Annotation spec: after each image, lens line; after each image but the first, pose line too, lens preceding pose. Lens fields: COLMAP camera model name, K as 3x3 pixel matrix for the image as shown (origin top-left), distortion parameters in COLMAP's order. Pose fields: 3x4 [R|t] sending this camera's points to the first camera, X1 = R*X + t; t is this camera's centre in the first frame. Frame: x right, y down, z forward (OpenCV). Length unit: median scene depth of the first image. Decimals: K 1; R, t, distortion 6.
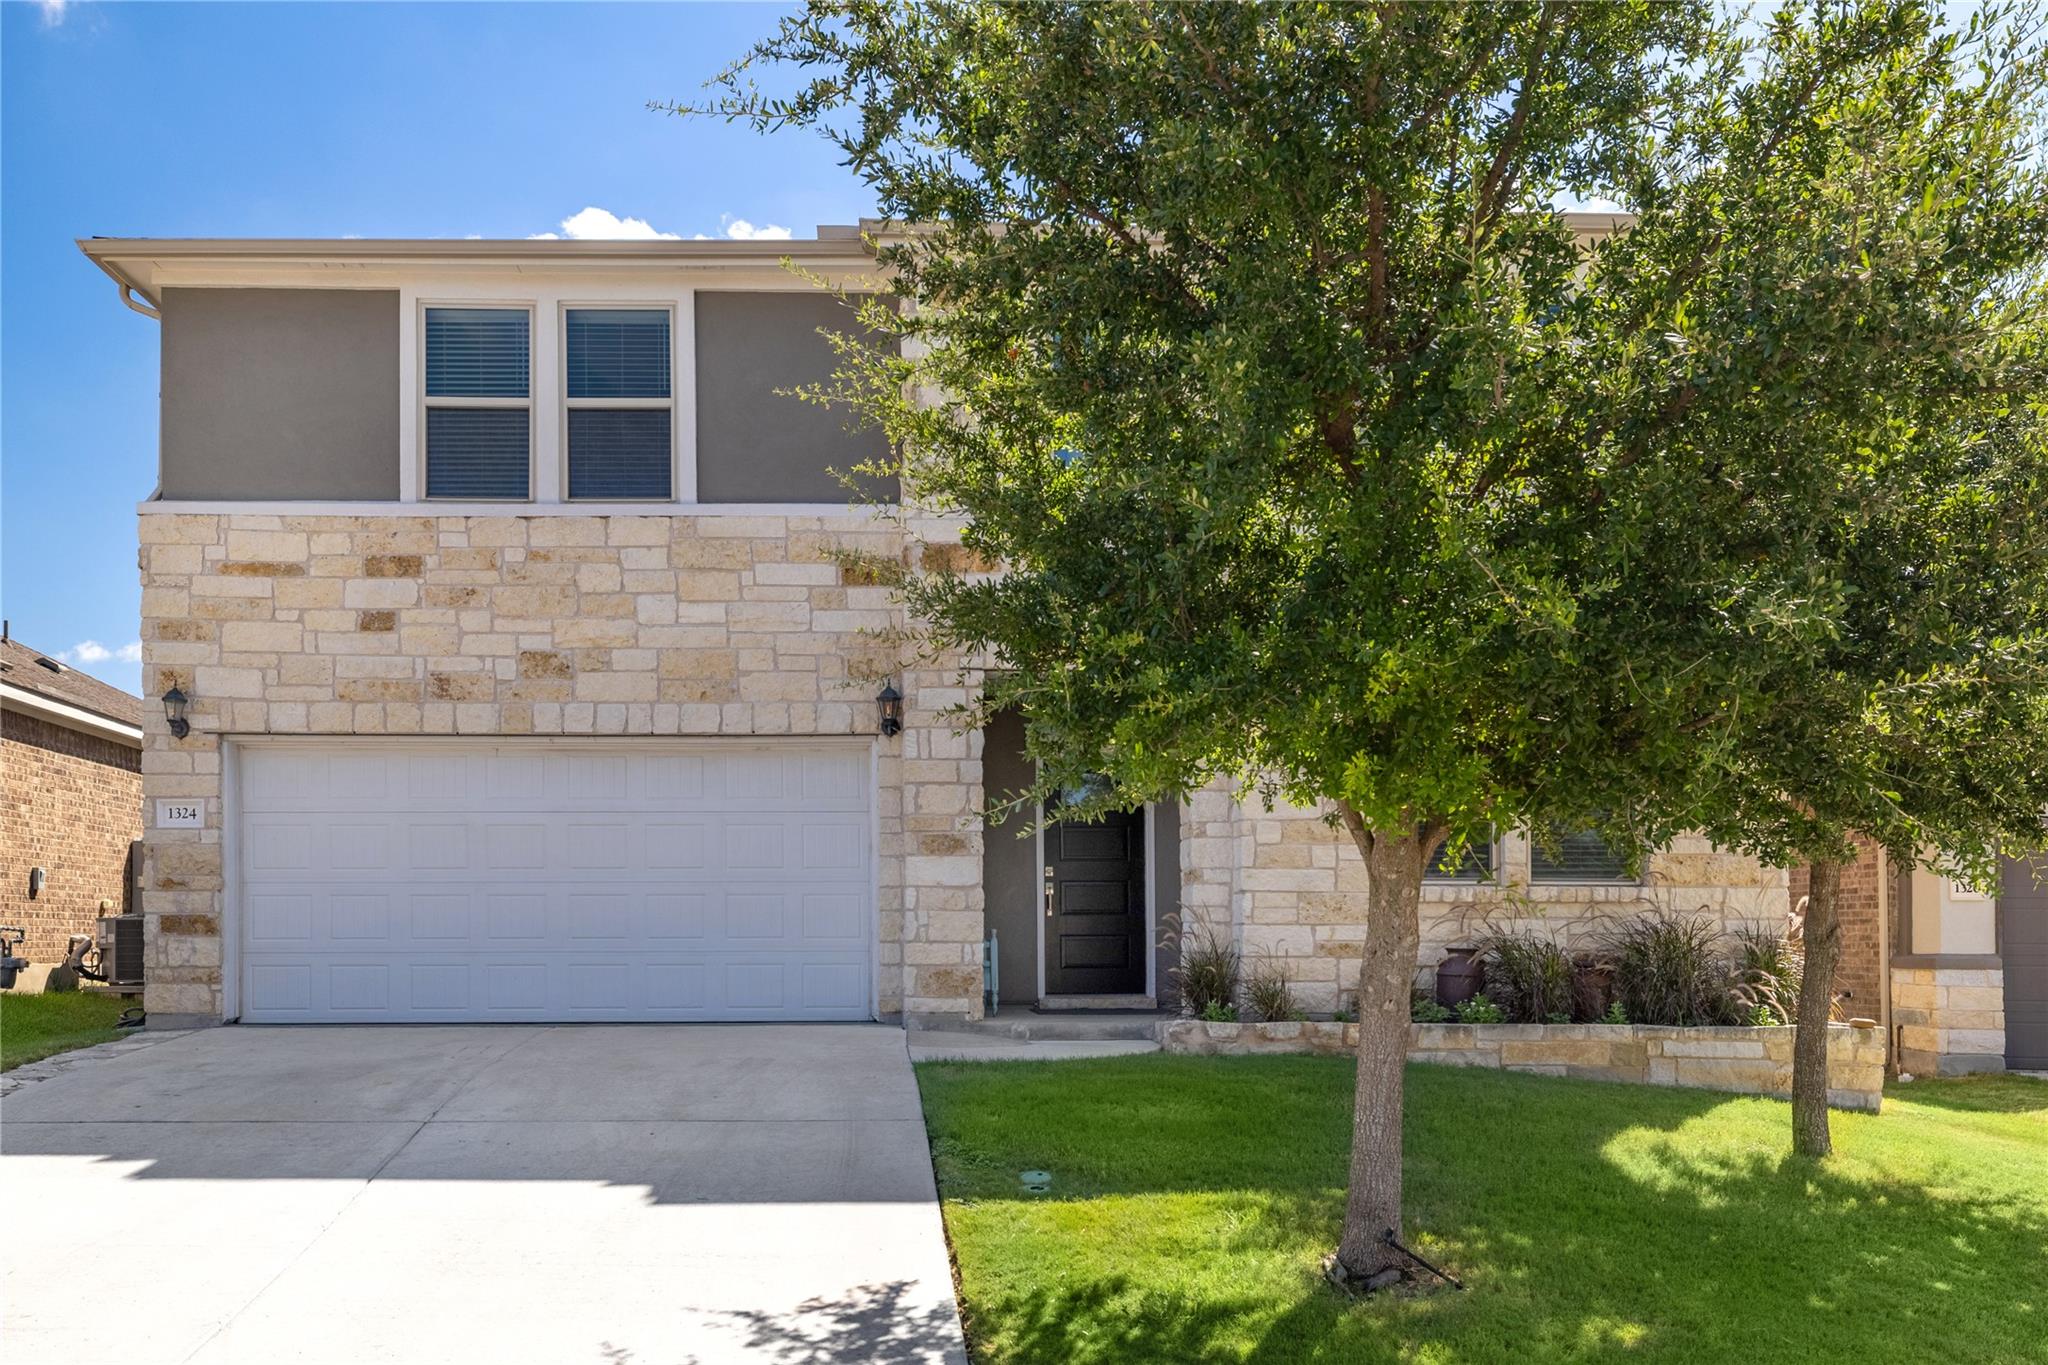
lens RADIAL K [[1507.8, 0, 1024.0], [0, 1507.8, 682.5], [0, 0, 1]] dist [0.030878, -0.002930]
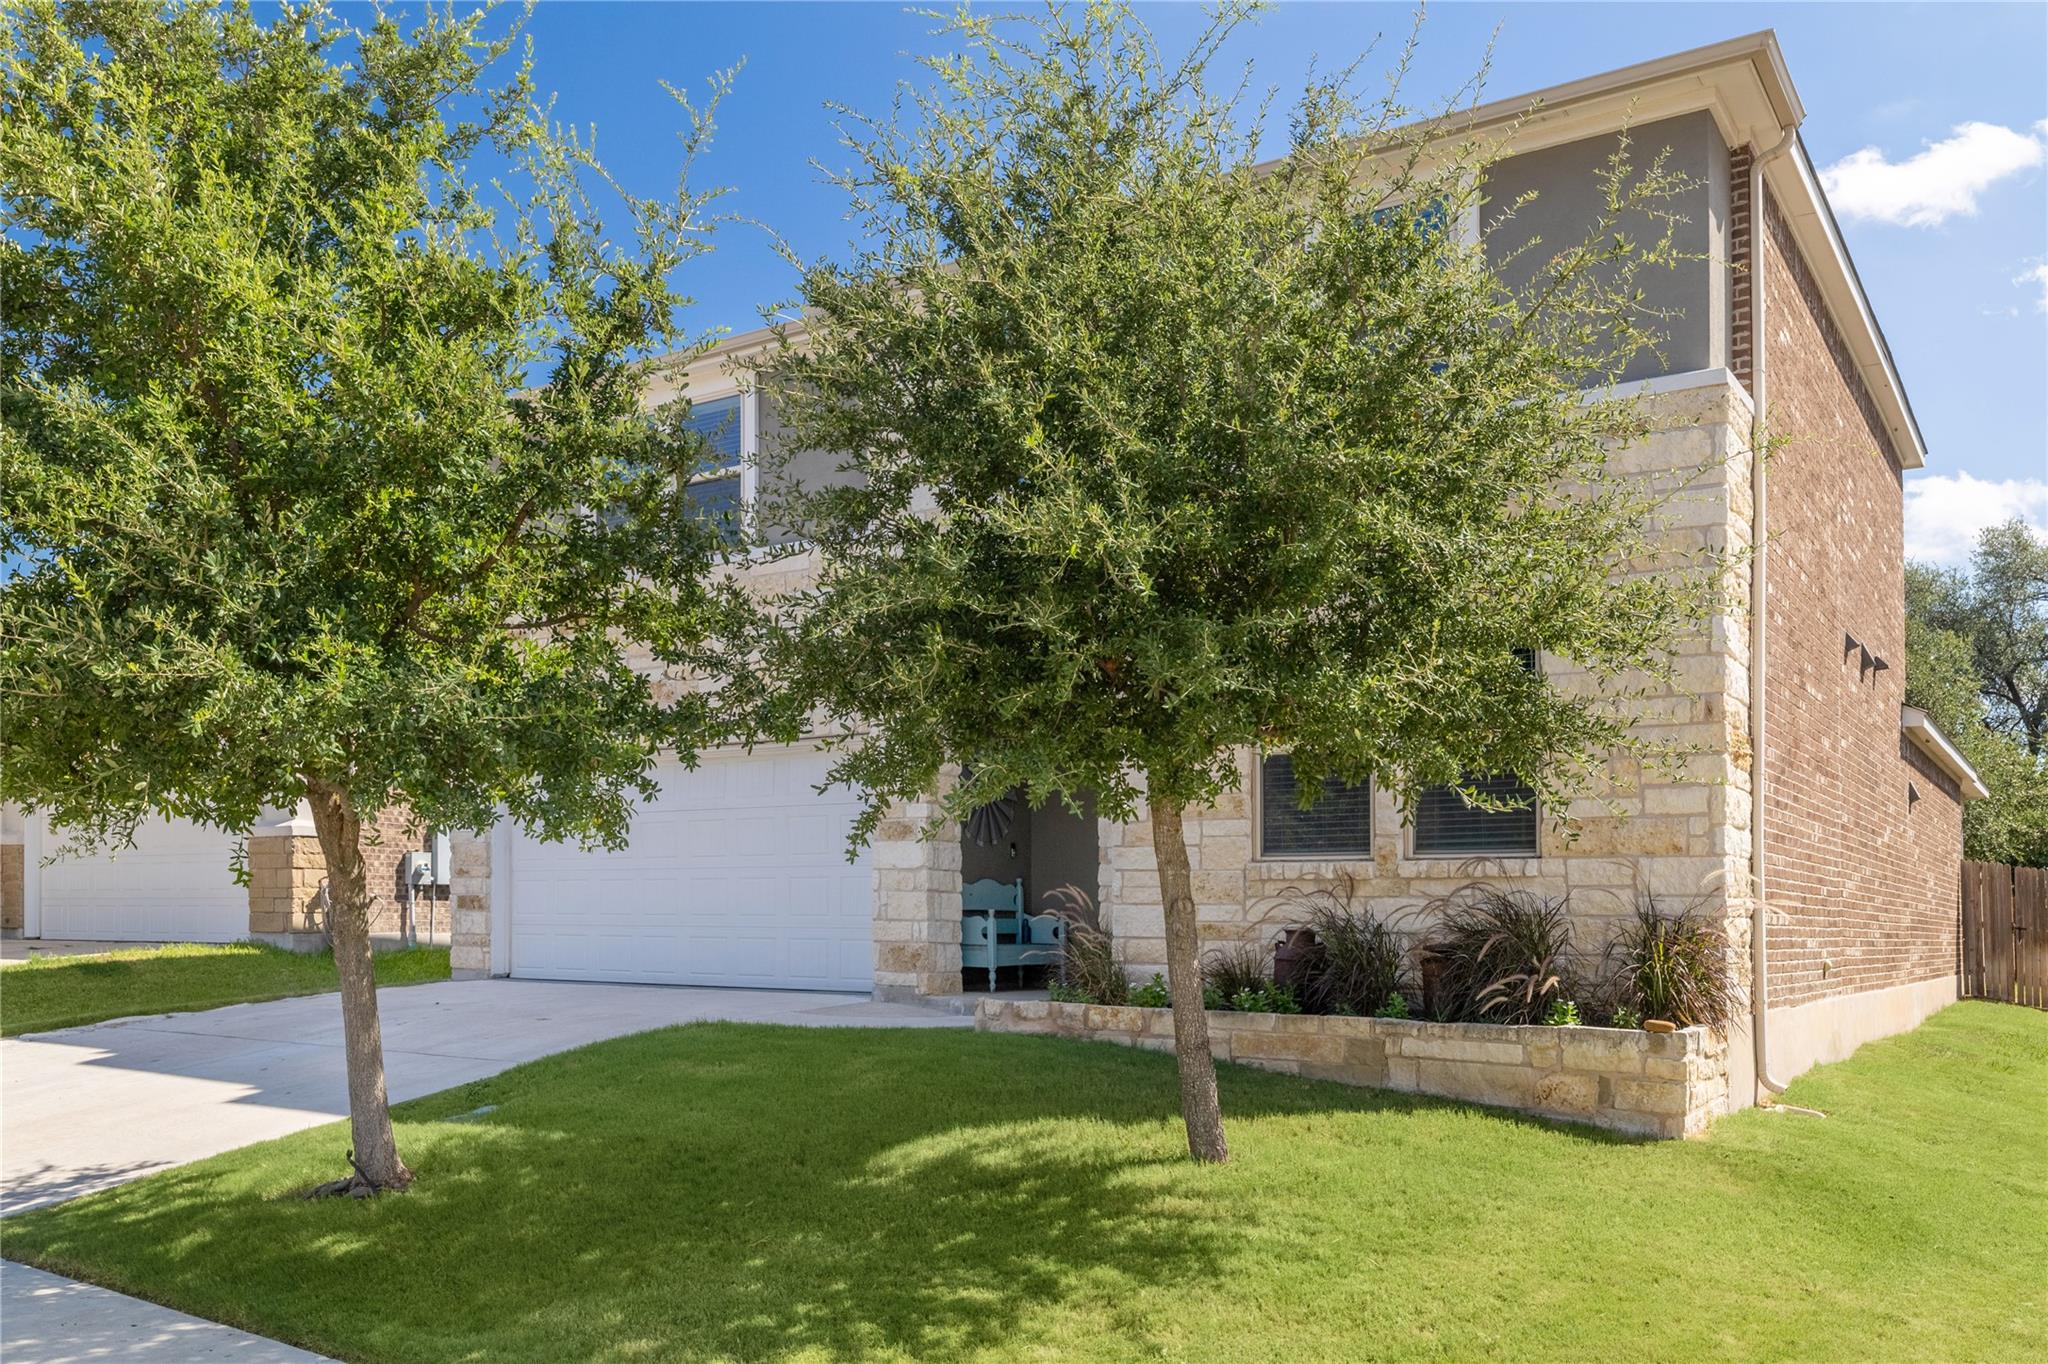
lens RADIAL K [[1547.8, 0, 1024.0], [0, 1547.8, 682.0], [0, 0, 1]] dist [0.000727, 0.001987]
pose [[0.823252, -0.080085, -0.561999, 0.659540], [0.086486, 0.996136, -0.015260, 0.027232], [0.561050, -0.036042, 0.826997, 0.145682]]
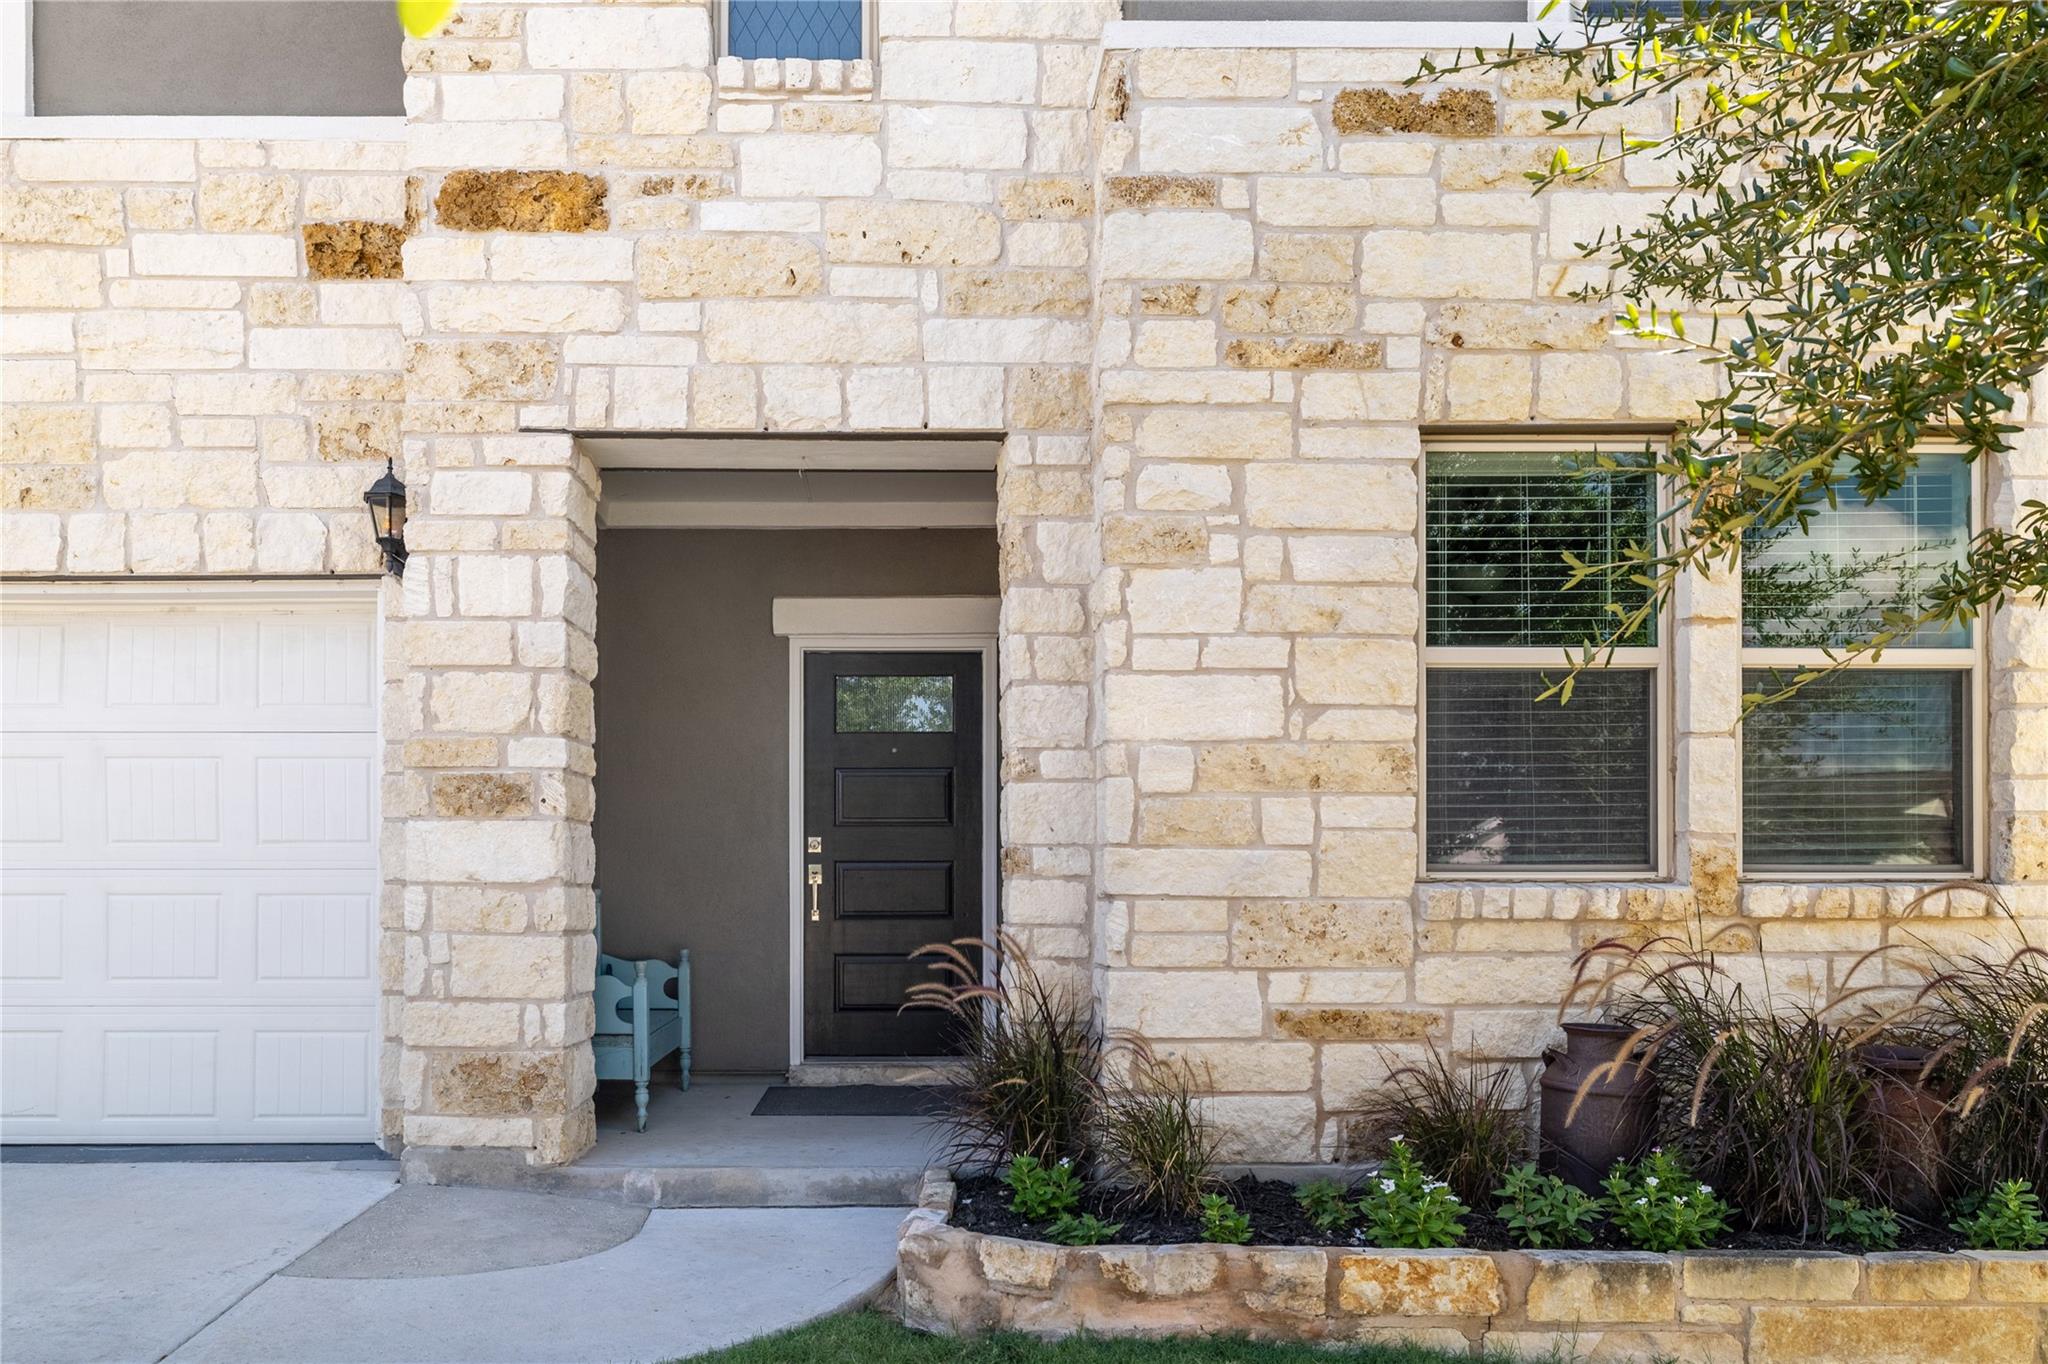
lens RADIAL K [[1461.4, 0, 946.0], [0, 1461.4, 673.8], [0, 0, 1]] dist [-0.023327, 0.001557]
pose [[0.998868, -0.005874, -0.047207, 0.116337], [0.006573, 0.999871, 0.014665, 0.063739], [0.047115, -0.014959, 0.998777, 0.553463]]
